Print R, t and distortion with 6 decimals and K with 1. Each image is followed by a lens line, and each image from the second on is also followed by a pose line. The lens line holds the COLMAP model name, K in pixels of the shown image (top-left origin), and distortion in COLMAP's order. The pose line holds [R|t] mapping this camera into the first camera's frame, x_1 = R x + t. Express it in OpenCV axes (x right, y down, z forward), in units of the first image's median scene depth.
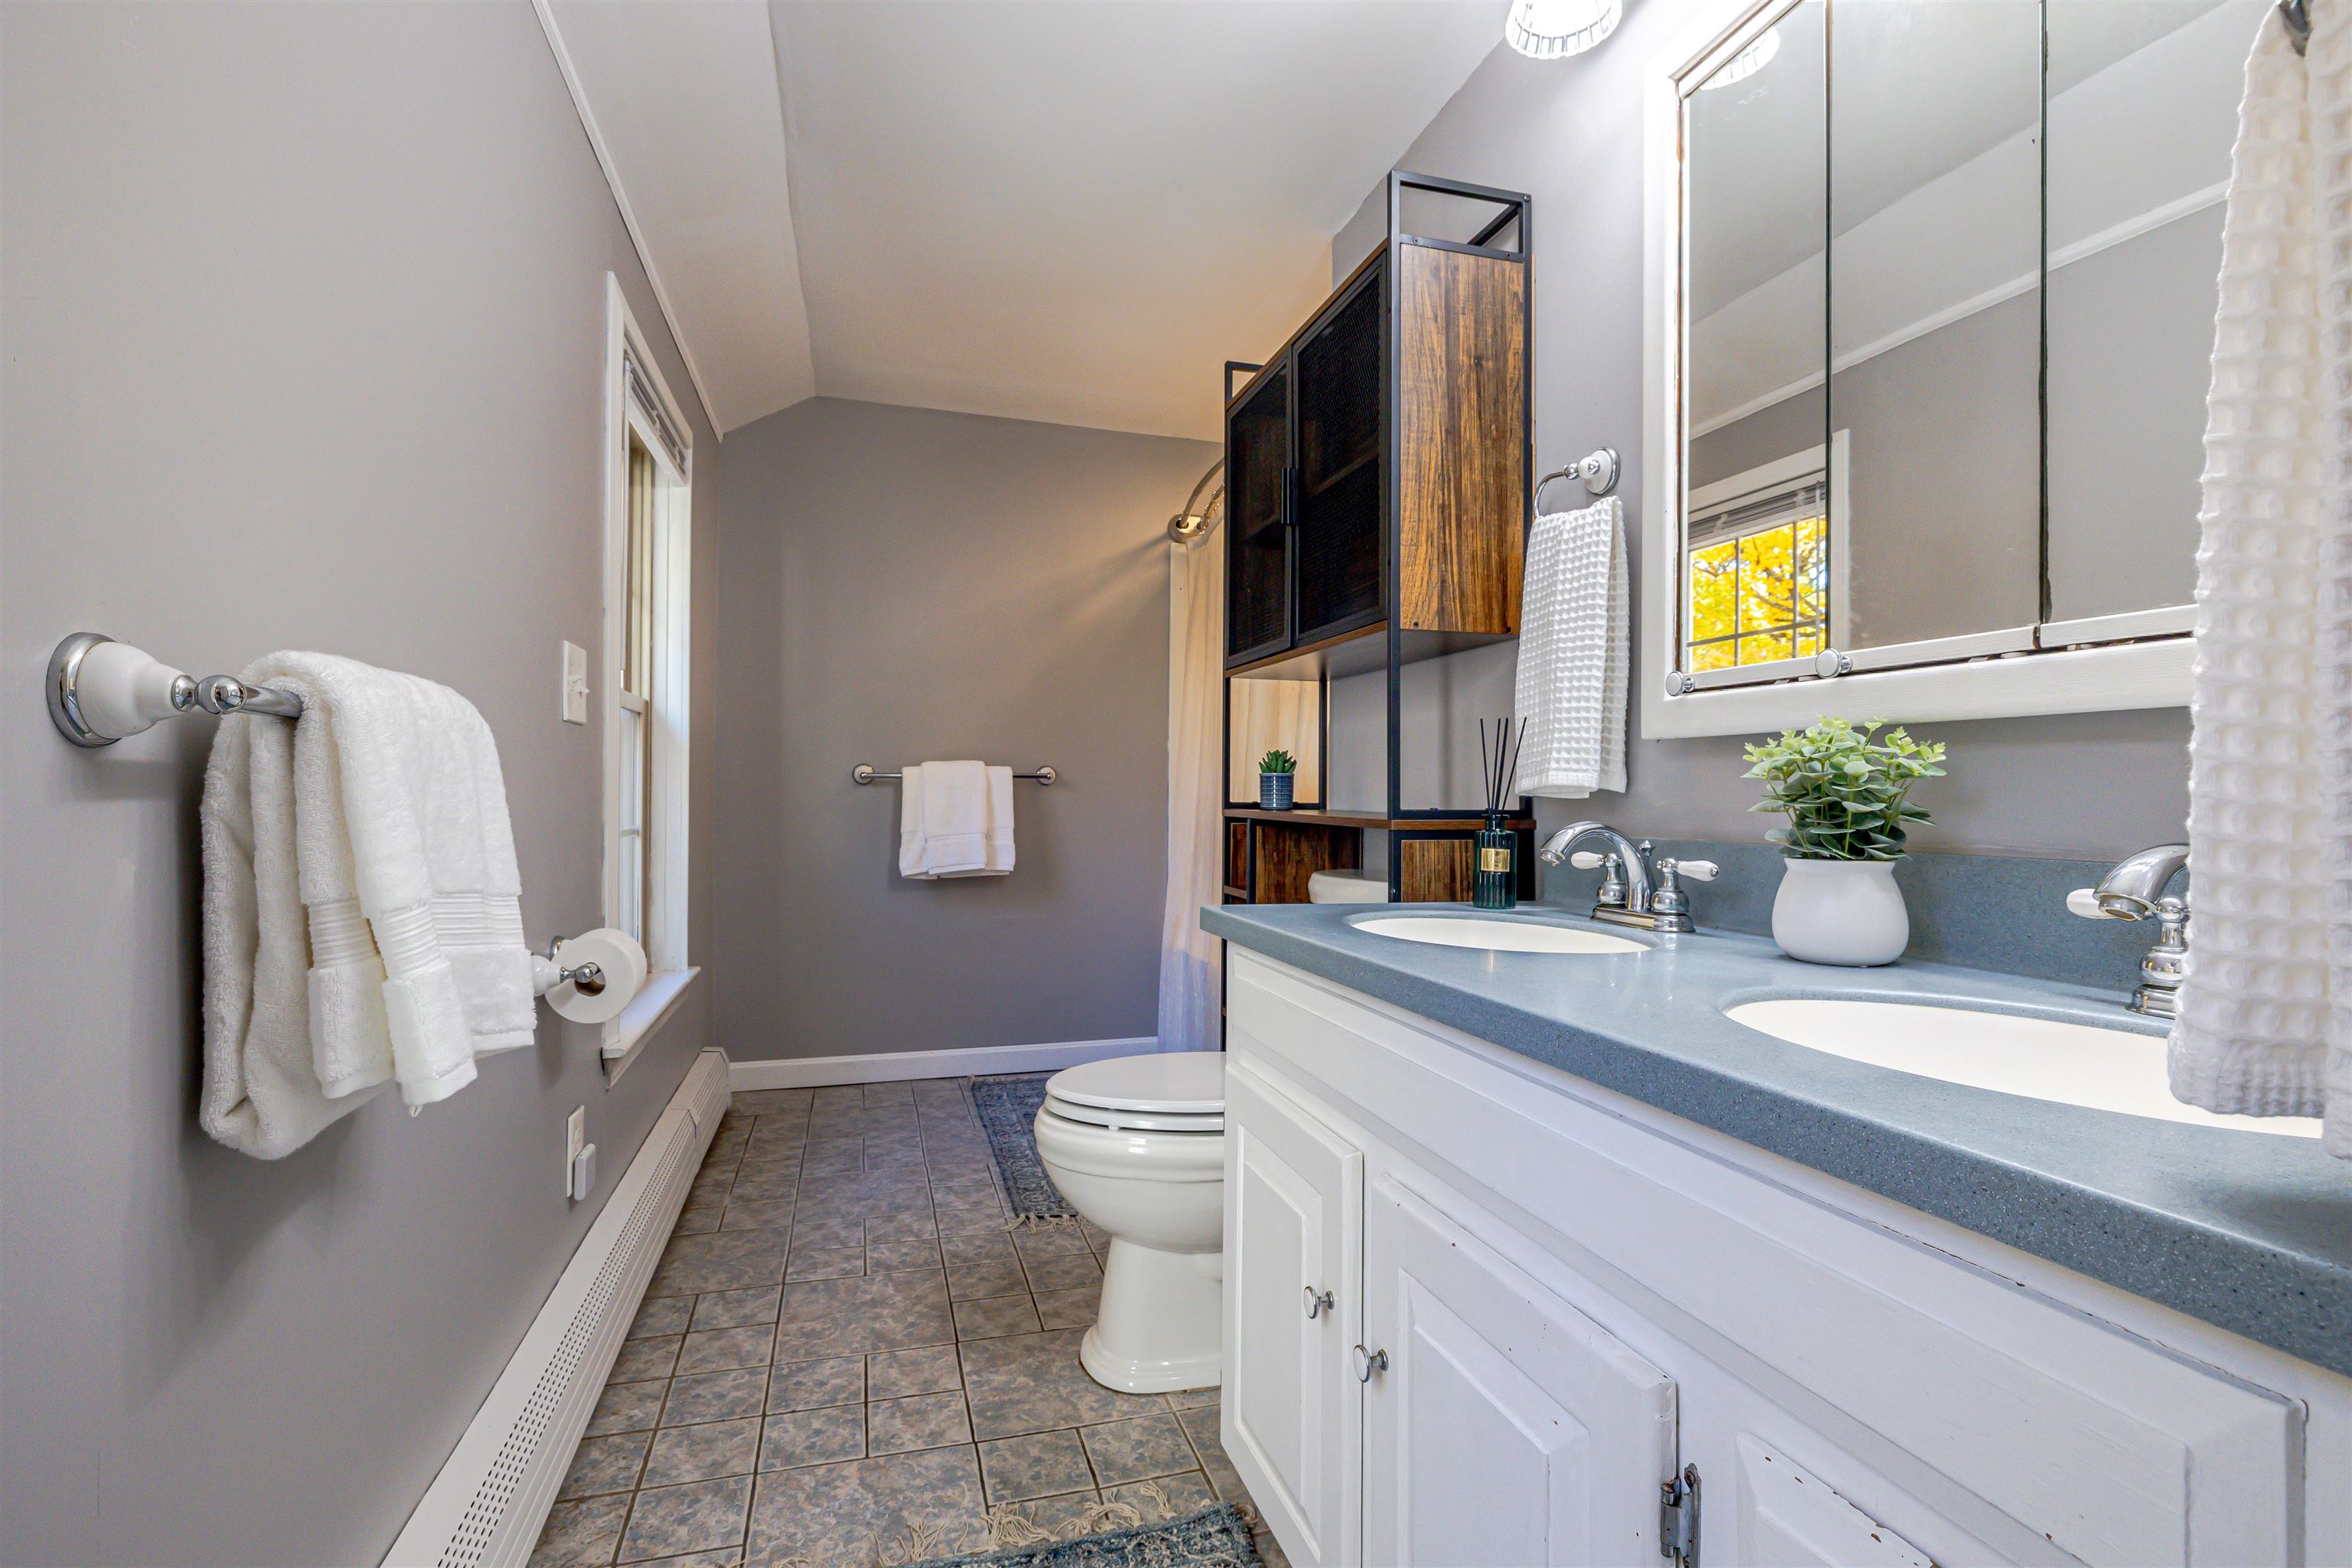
lens RADIAL K [[1100.4, 0, 1178.9], [0, 1100.4, 784.1], [0, 0, 1]] dist [-0.009776, 0.001915]
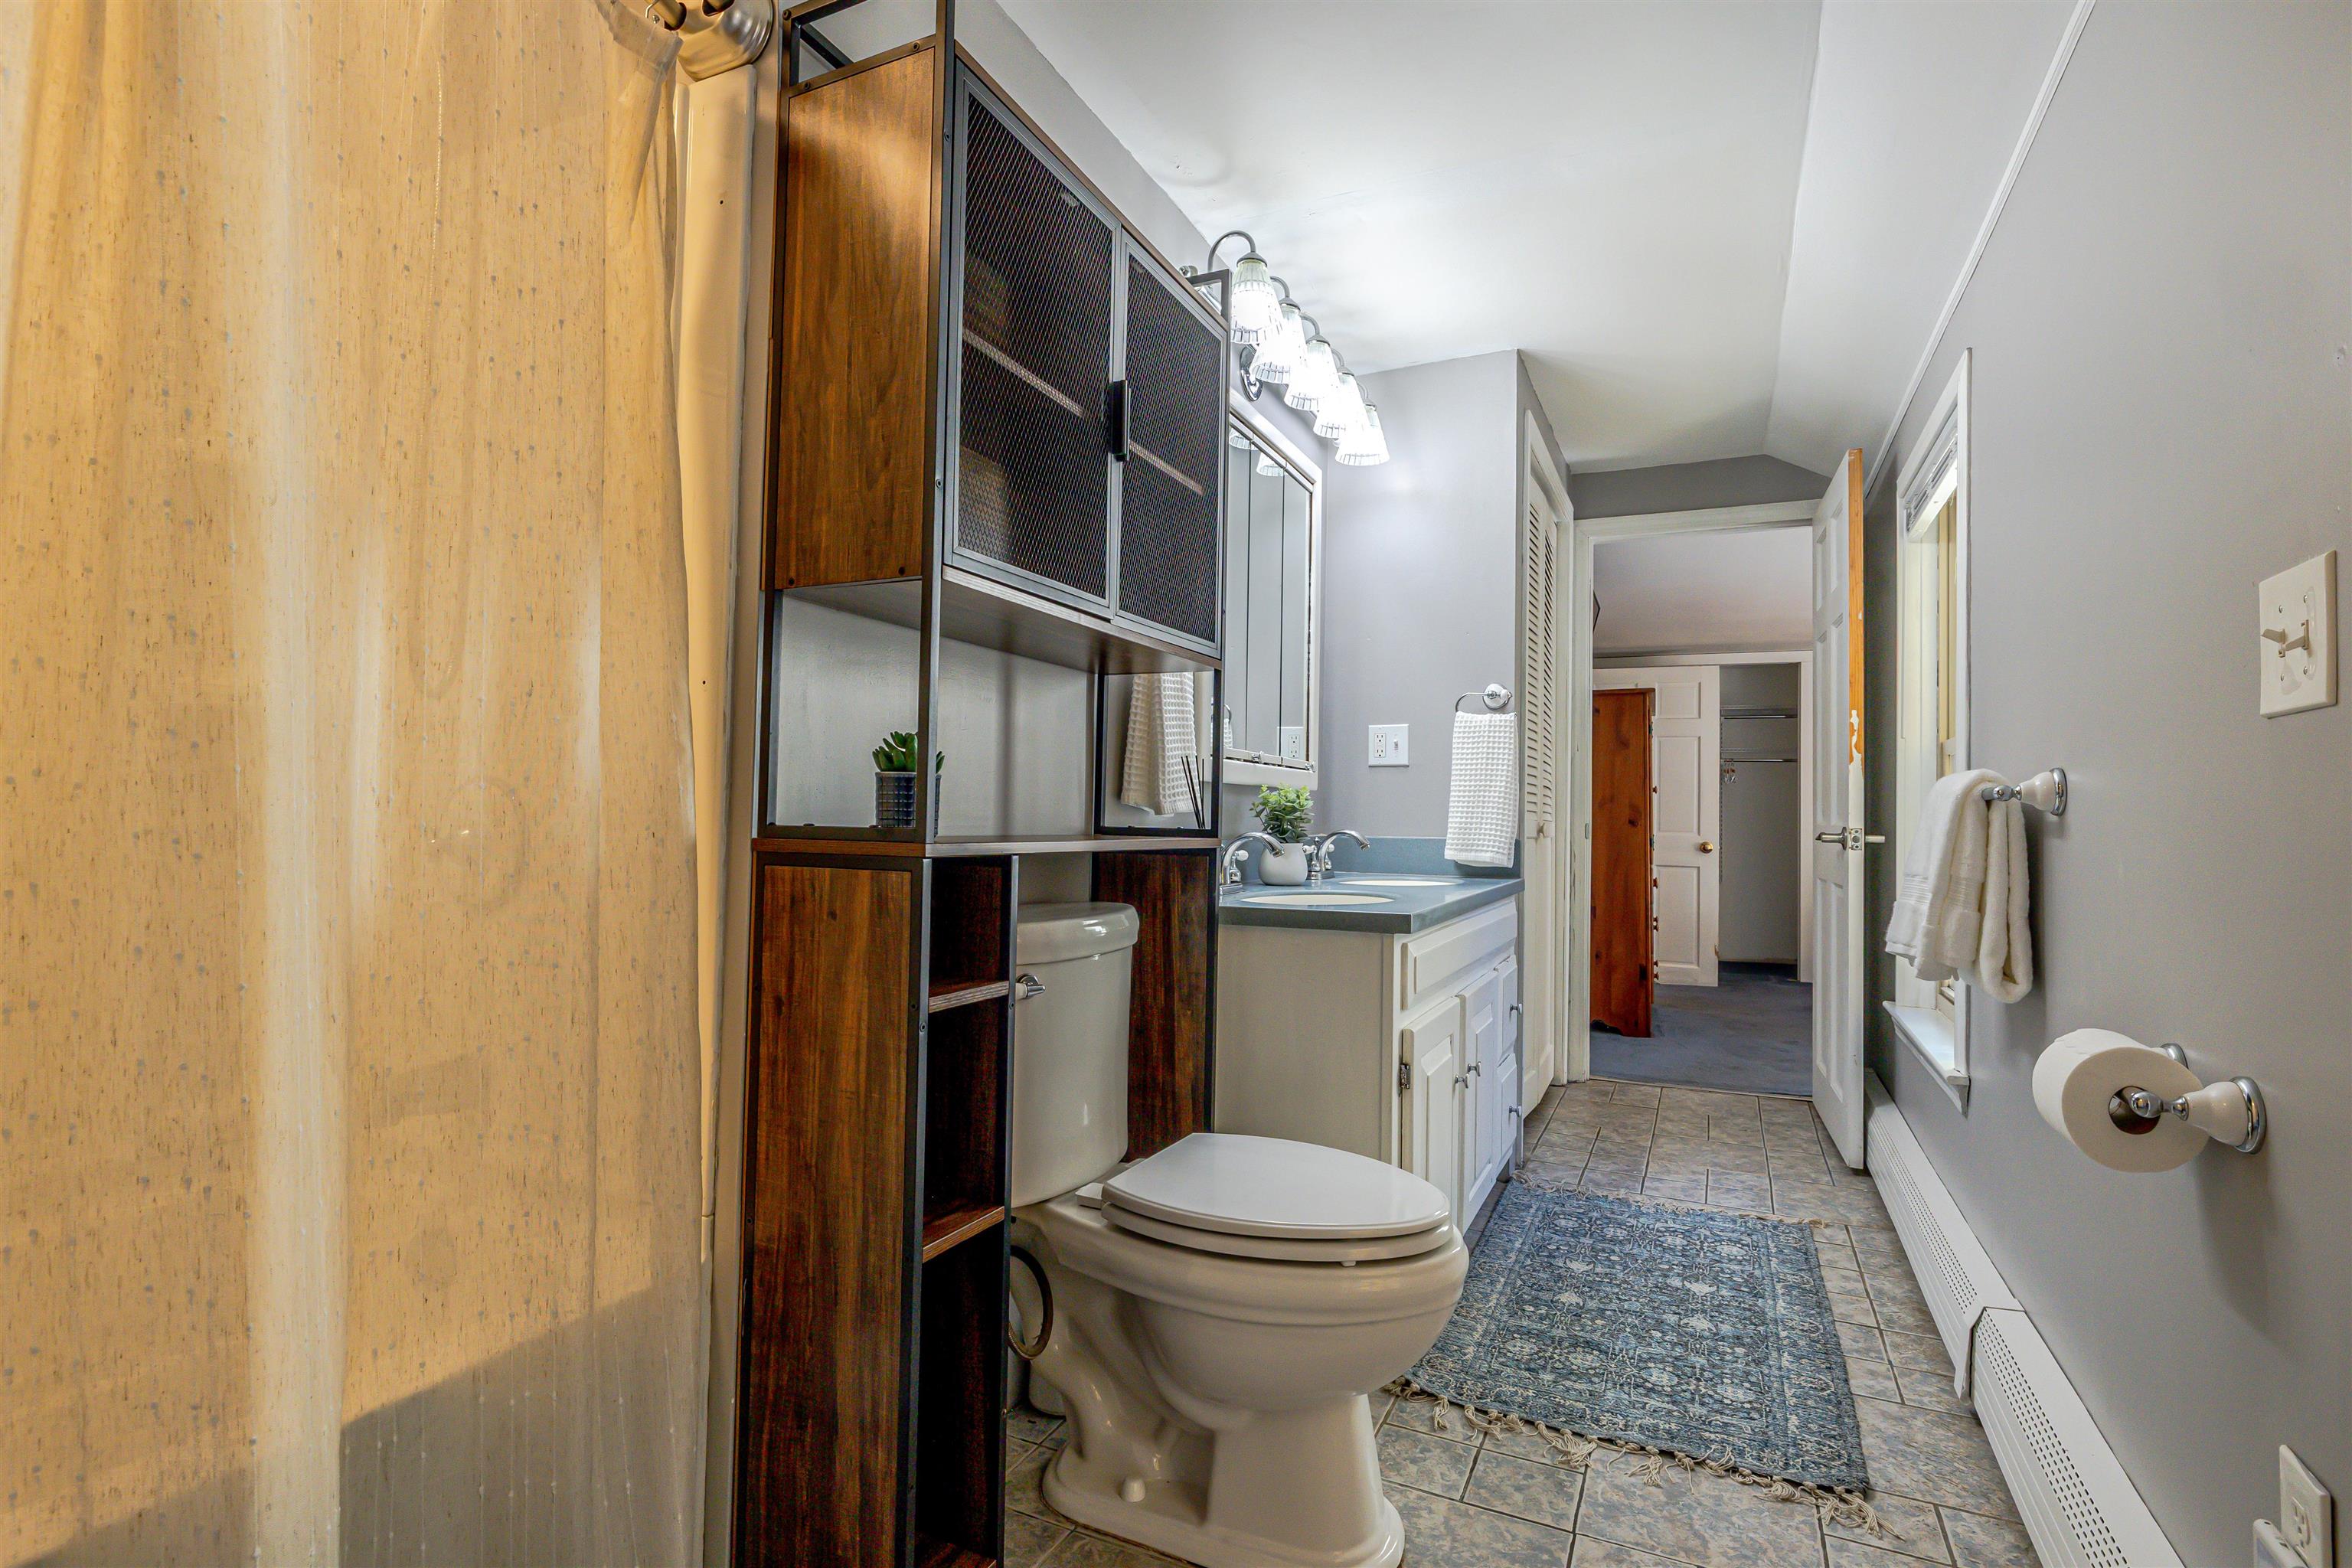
lens RADIAL K [[1100.4, 0, 1179.3], [0, 1100.4, 787.4], [0, 0, 1]] dist [-0.009776, 0.001915]
pose [[-0.744084, -0.007815, 0.668040, -0.500124], [-0.031628, 0.999222, -0.023539, 0.007574], [-0.667337, -0.038644, -0.743753, 1.759373]]
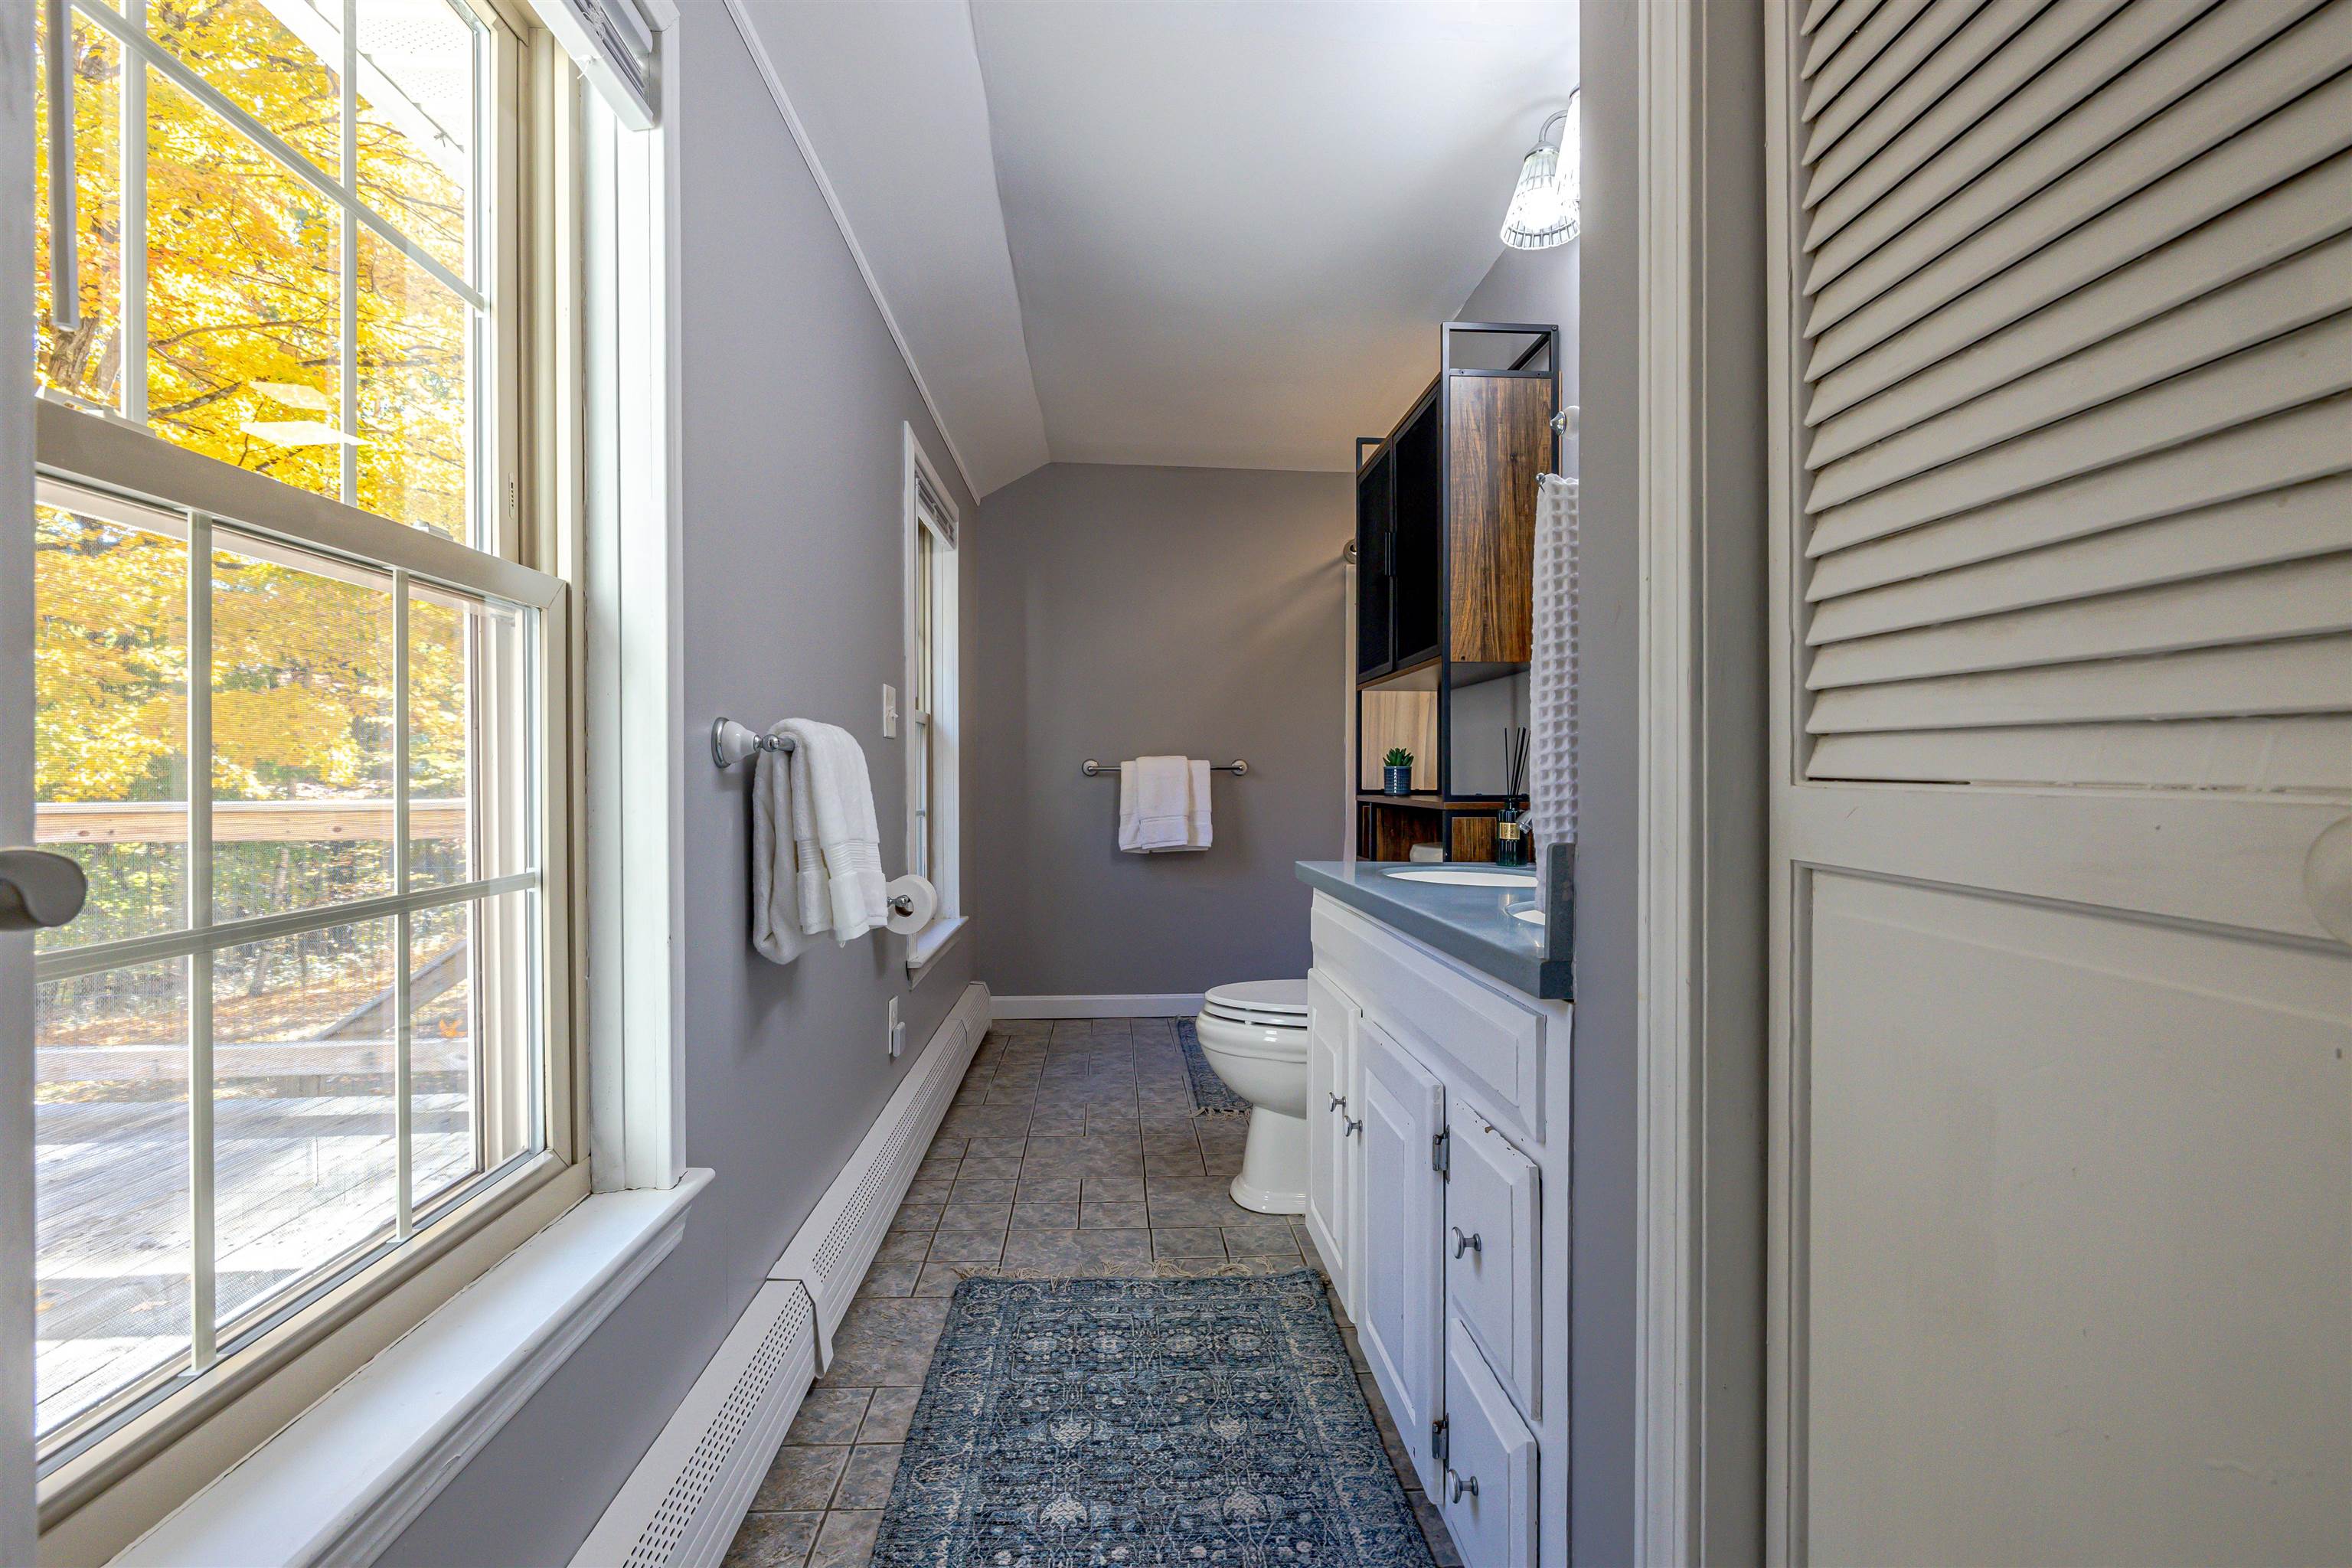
lens RADIAL K [[1100.4, 0, 1174.5], [0, 1100.4, 789.3], [0, 0, 1]] dist [-0.009776, 0.001915]
pose [[0.975778, -0.003755, -0.218731, 0.154177], [0.007310, 0.999854, 0.015444, -0.006595], [0.218641, -0.016669, 0.975663, -0.376585]]
